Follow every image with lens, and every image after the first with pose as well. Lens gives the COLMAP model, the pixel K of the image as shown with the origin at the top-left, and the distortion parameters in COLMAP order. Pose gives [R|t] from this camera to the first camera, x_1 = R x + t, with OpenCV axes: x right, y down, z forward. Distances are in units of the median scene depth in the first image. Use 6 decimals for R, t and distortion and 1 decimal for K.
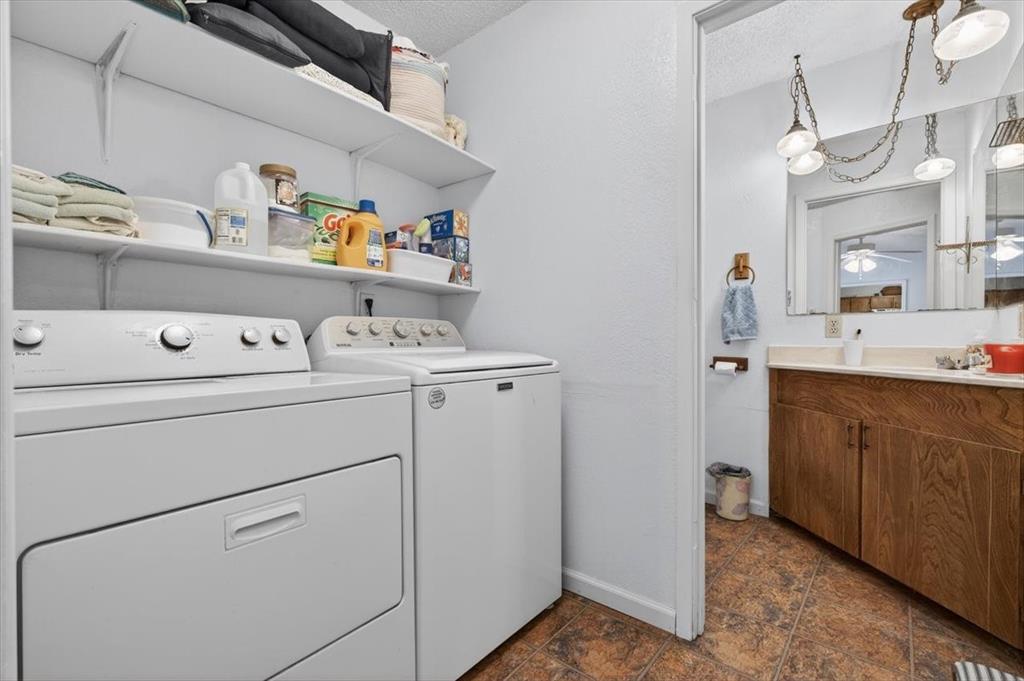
lens RADIAL K [[448.4, 0, 512.0], [0, 448.4, 340.5], [0, 0, 1]] dist [0.009736, -0.003296]
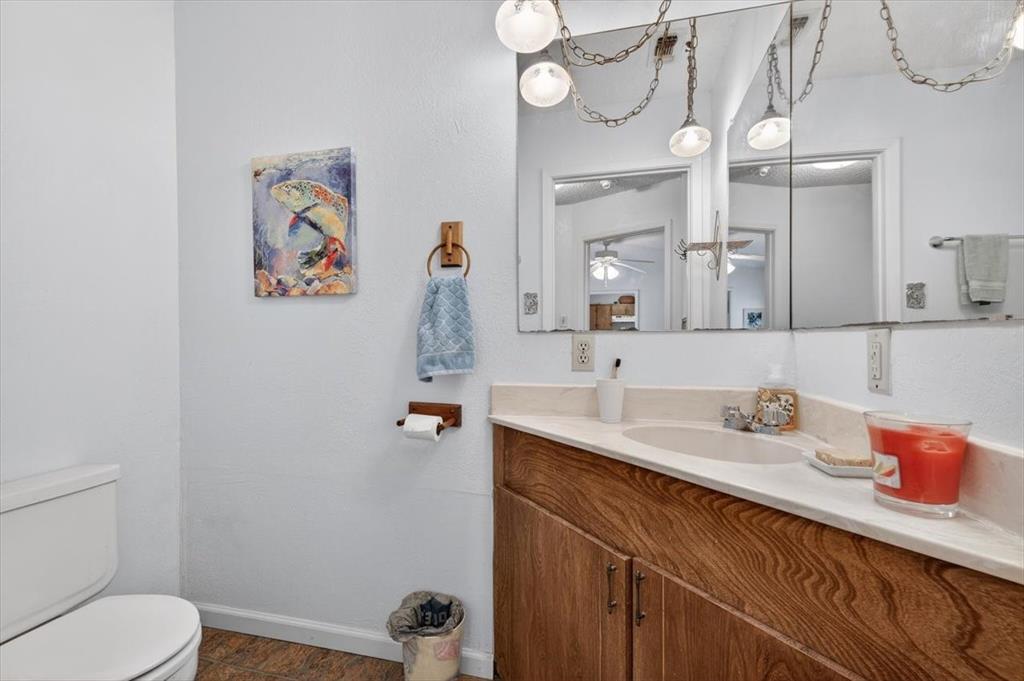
lens RADIAL K [[448.4, 0, 512.0], [0, 448.4, 340.5], [0, 0, 1]] dist [0.009736, -0.003296]
pose [[0.895701, -0.004547, 0.444633, 0.335628], [0.004051, 0.999990, 0.002066, -0.045335], [-0.444638, -0.000050, 0.895711, 0.468239]]
